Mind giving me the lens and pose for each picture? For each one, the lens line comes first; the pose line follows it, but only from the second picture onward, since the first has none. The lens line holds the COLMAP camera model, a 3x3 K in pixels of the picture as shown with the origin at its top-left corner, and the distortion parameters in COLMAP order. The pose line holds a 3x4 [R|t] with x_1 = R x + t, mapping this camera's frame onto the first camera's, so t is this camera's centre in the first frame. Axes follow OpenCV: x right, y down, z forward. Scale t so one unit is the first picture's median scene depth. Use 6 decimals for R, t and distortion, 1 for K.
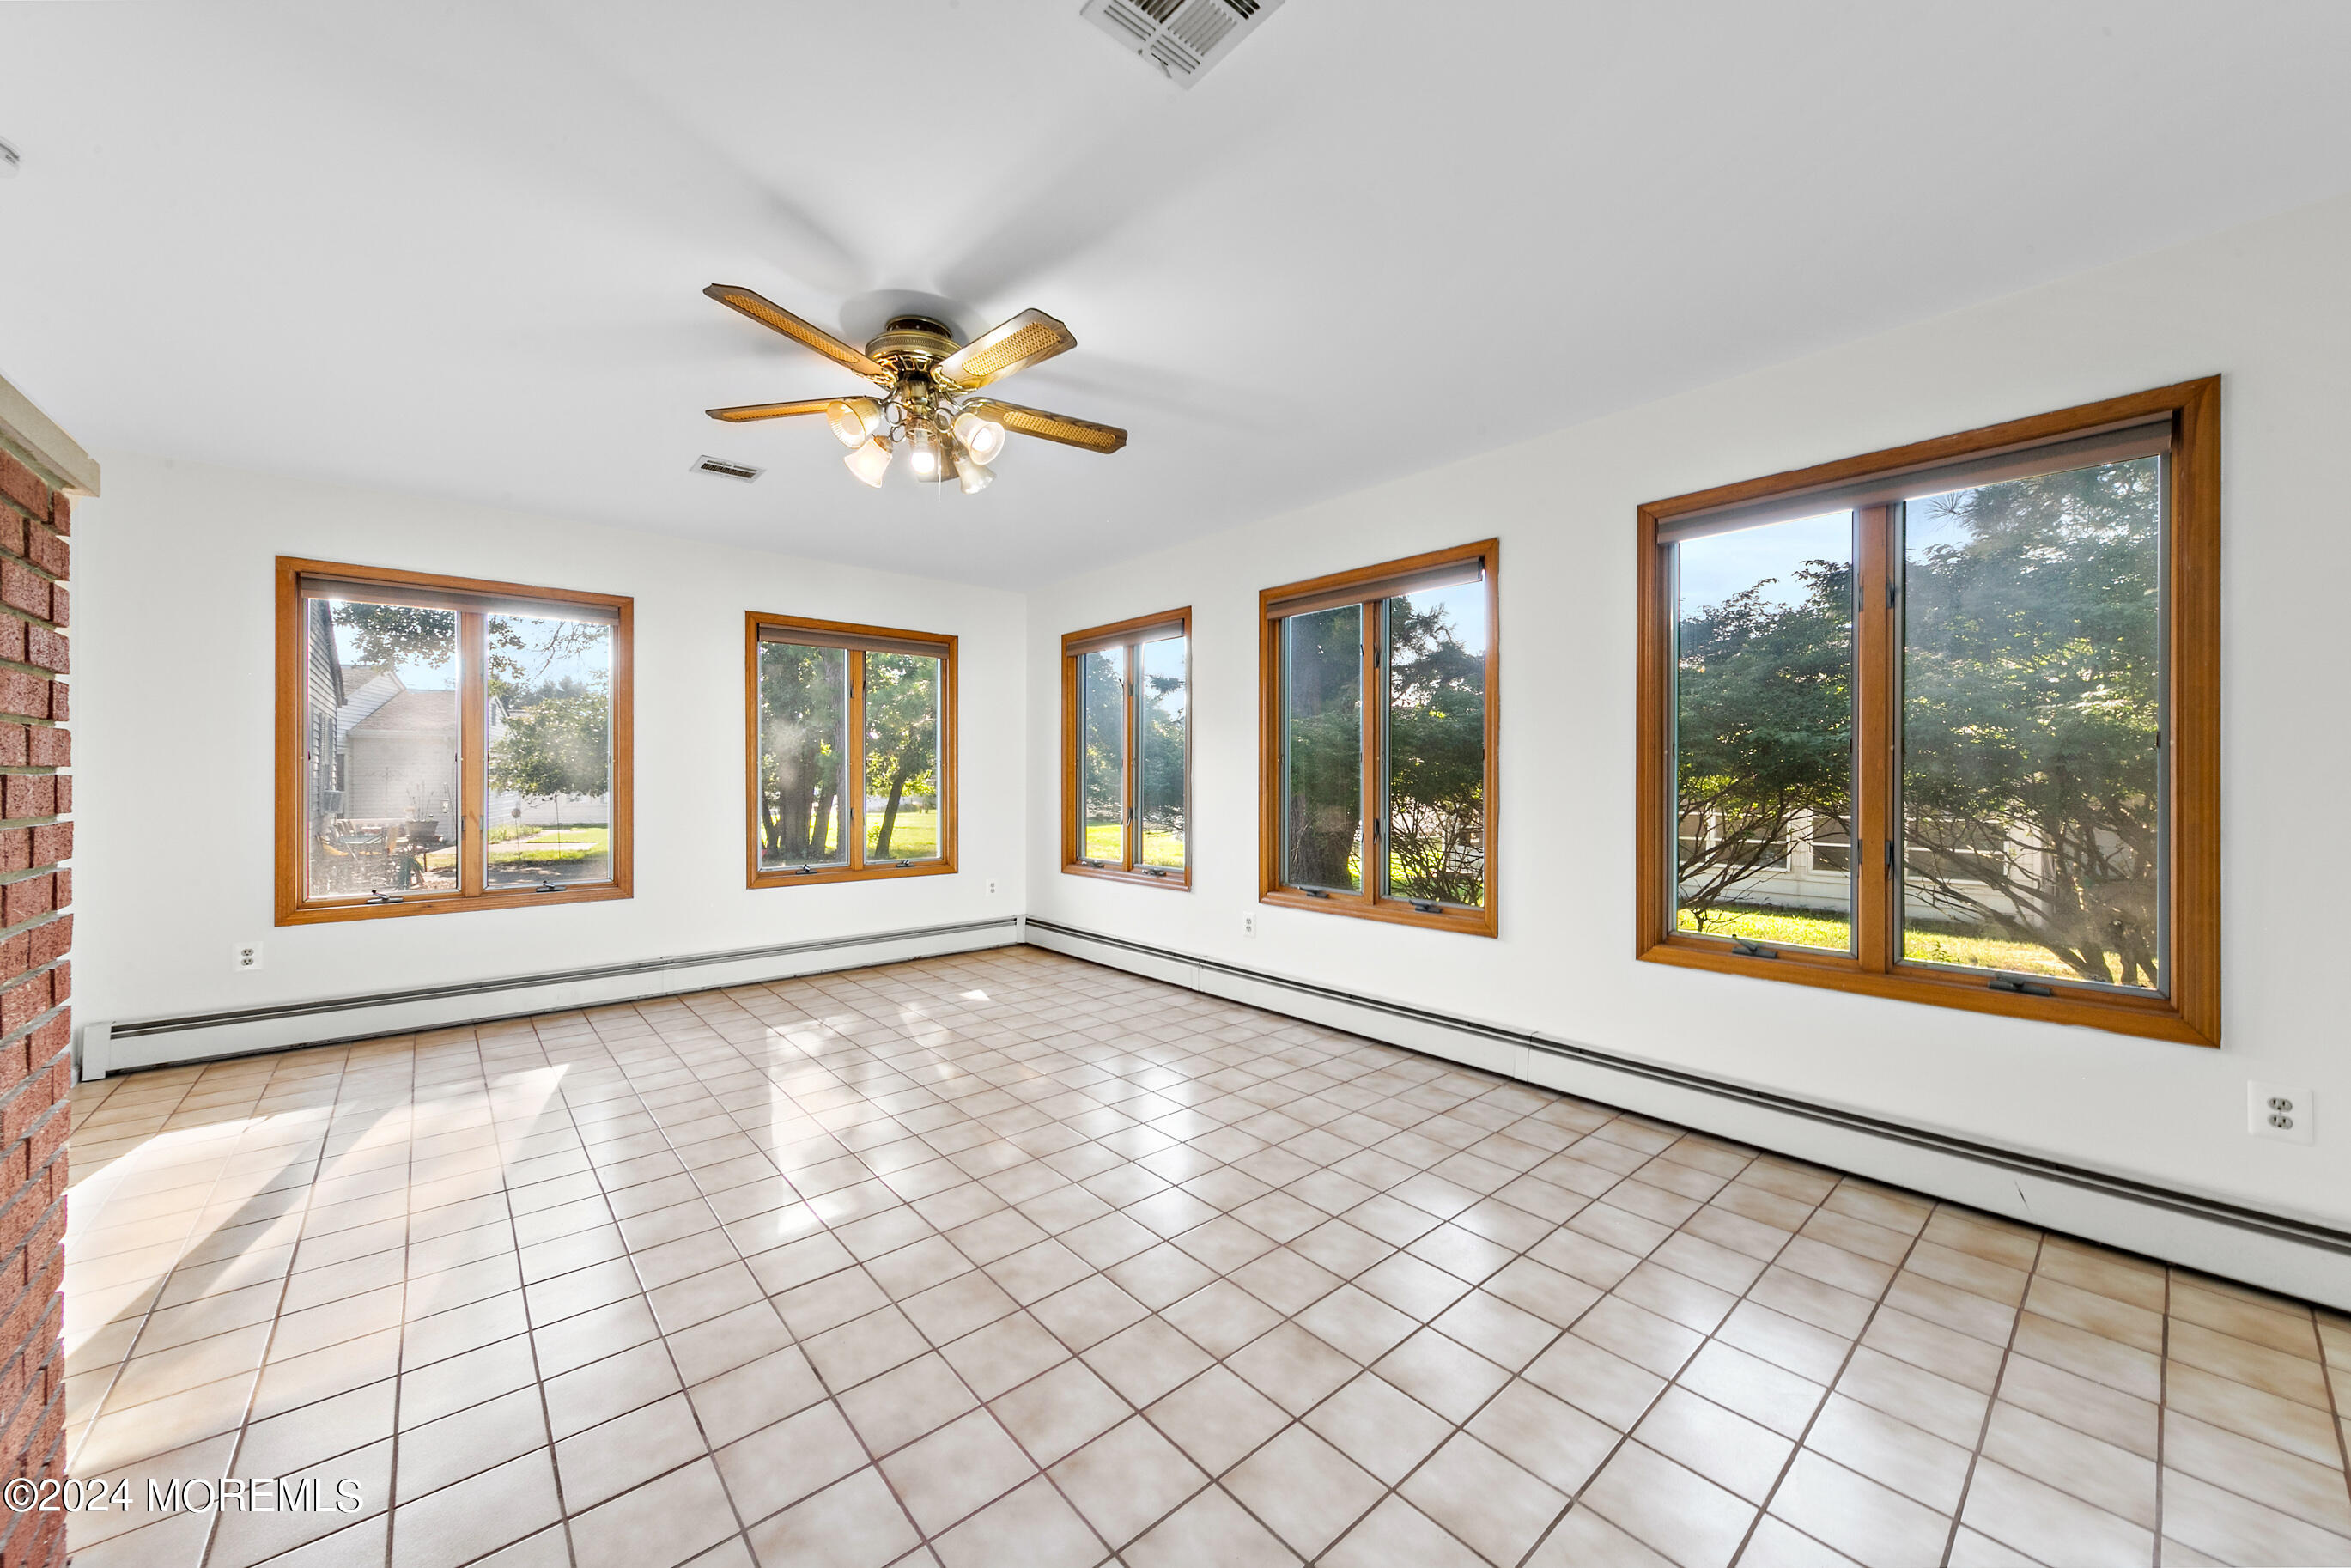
lens RADIAL K [[819.7, 0, 1164.2], [0, 819.7, 774.7], [0, 0, 1]] dist [0.010859, 0.000093]
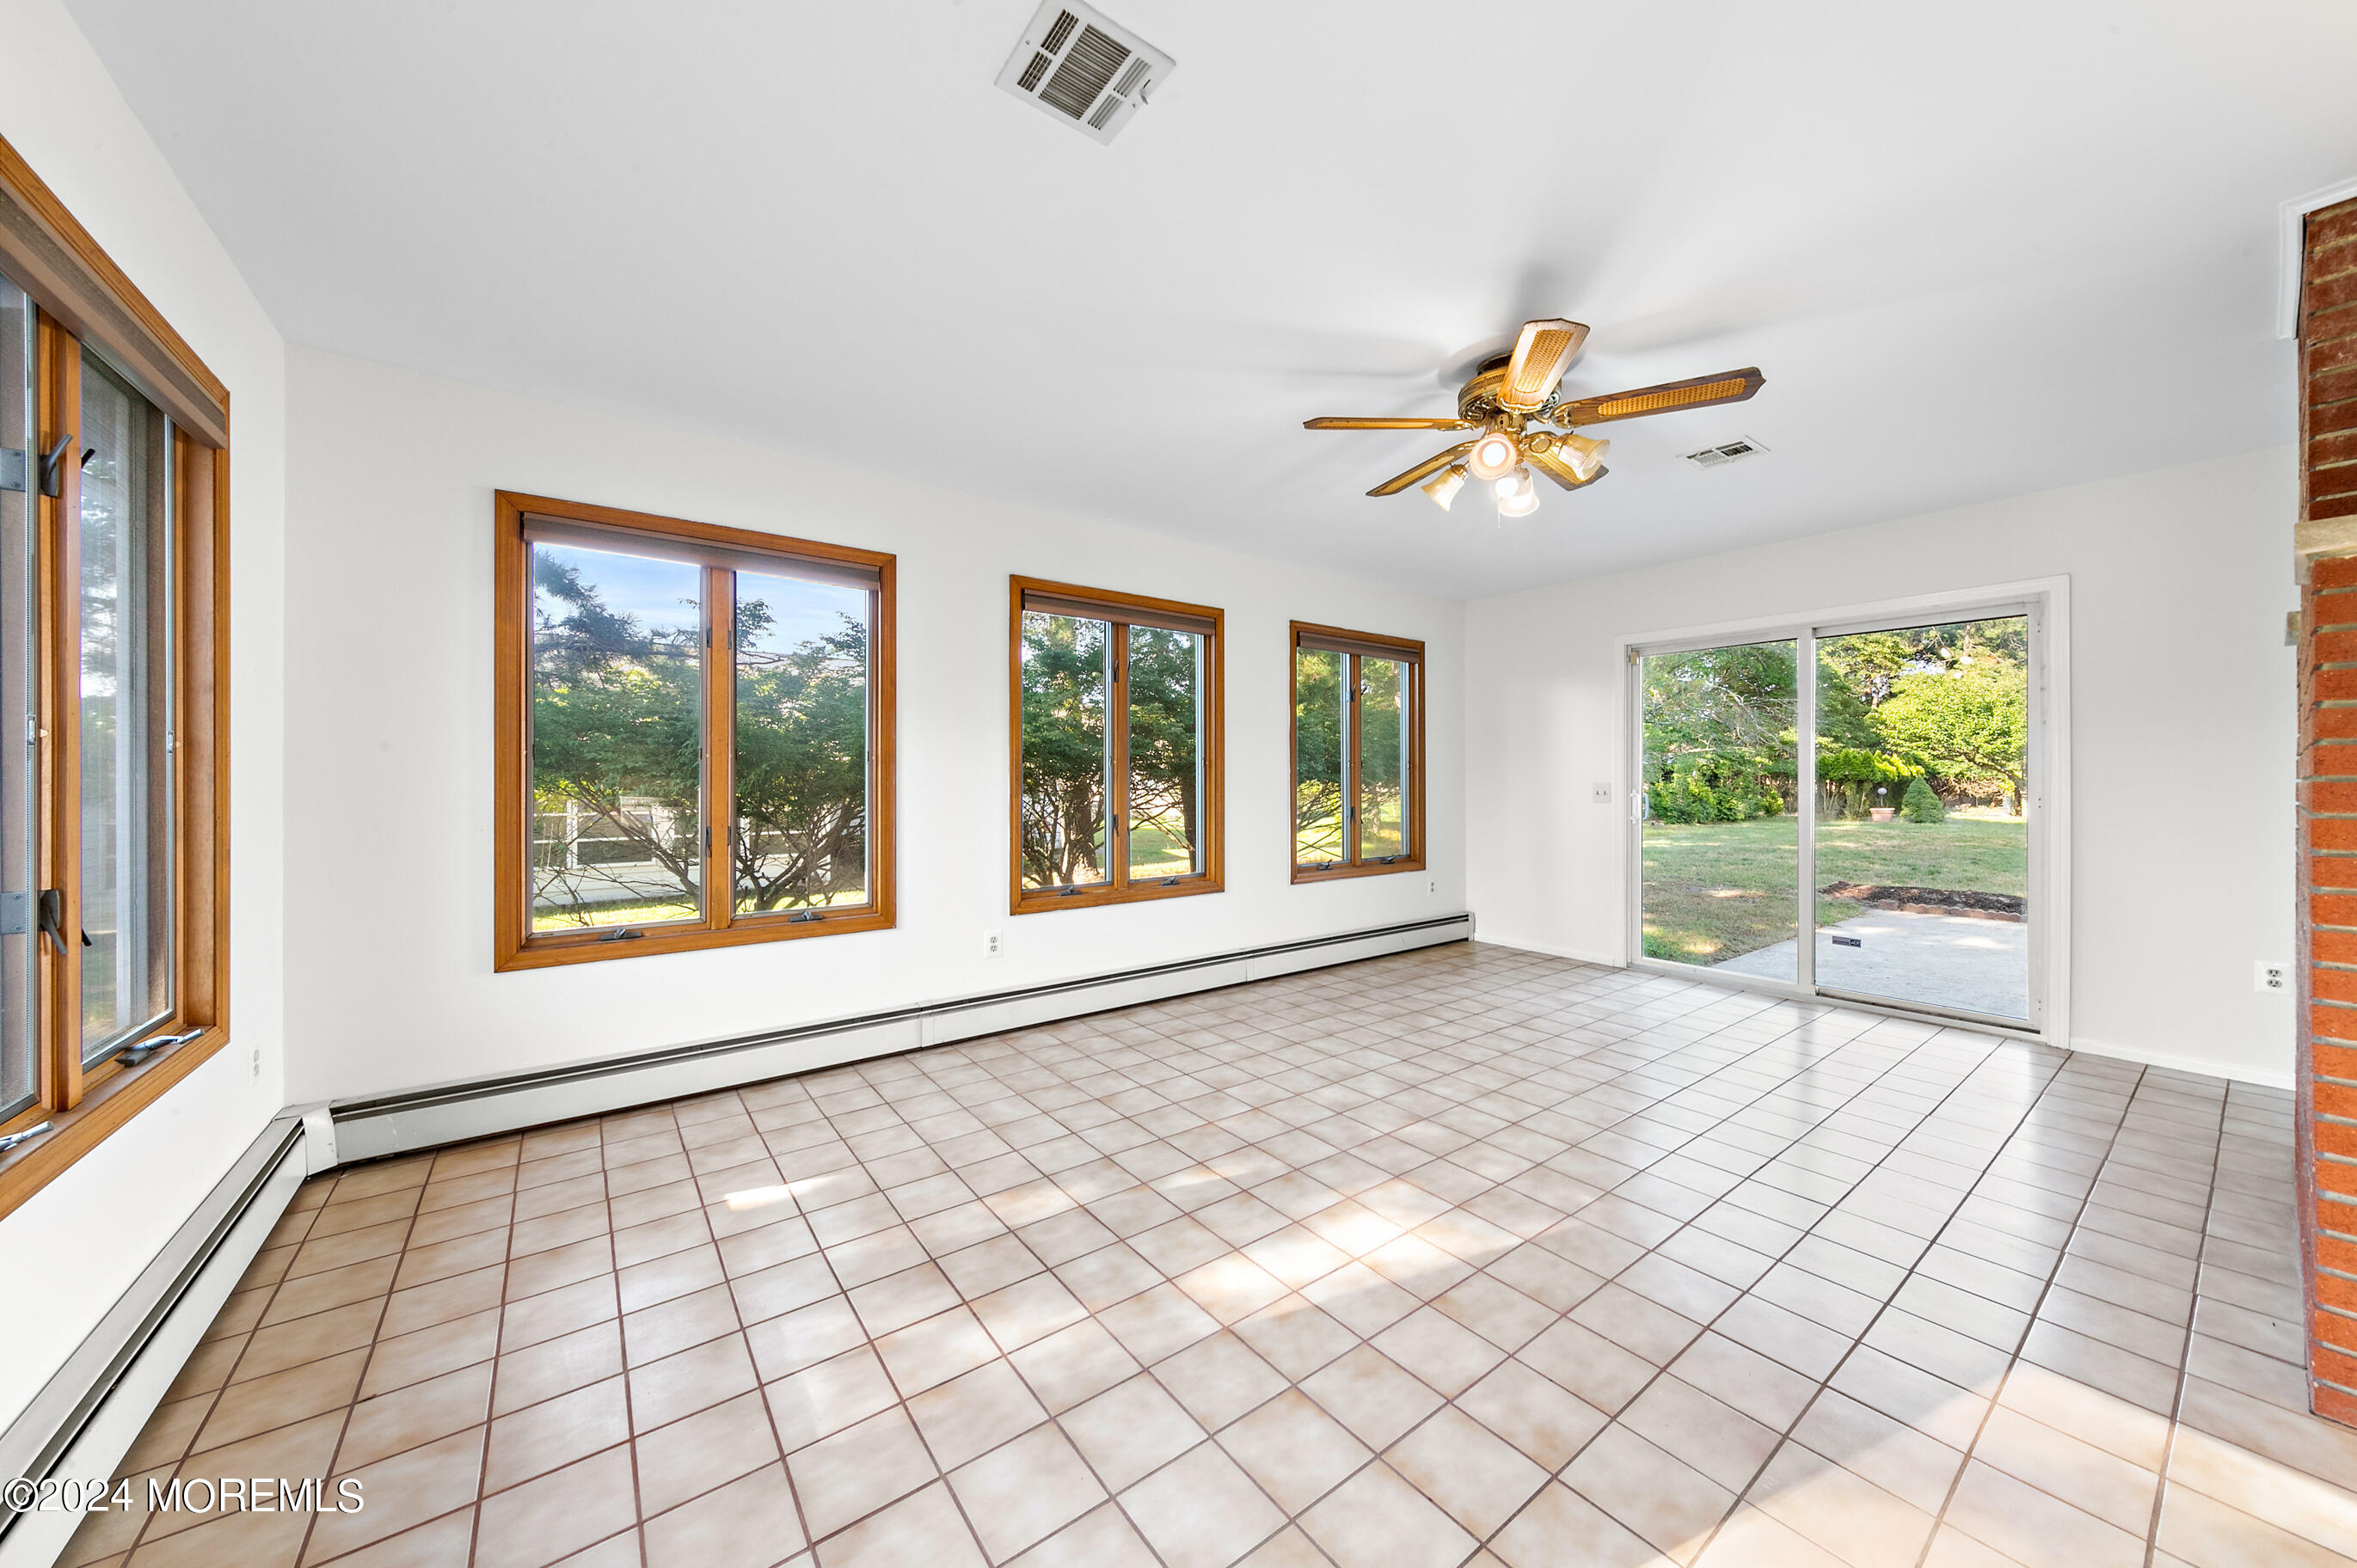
lens RADIAL K [[821.6, 0, 1168.3], [0, 821.6, 786.2], [0, 0, 1]] dist [0.010859, 0.000093]
pose [[0.096036, -0.020875, 0.995159, -0.952648], [-0.010181, 0.999707, 0.021953, -0.013885], [-0.995326, -0.012240, 0.095795, 0.899621]]
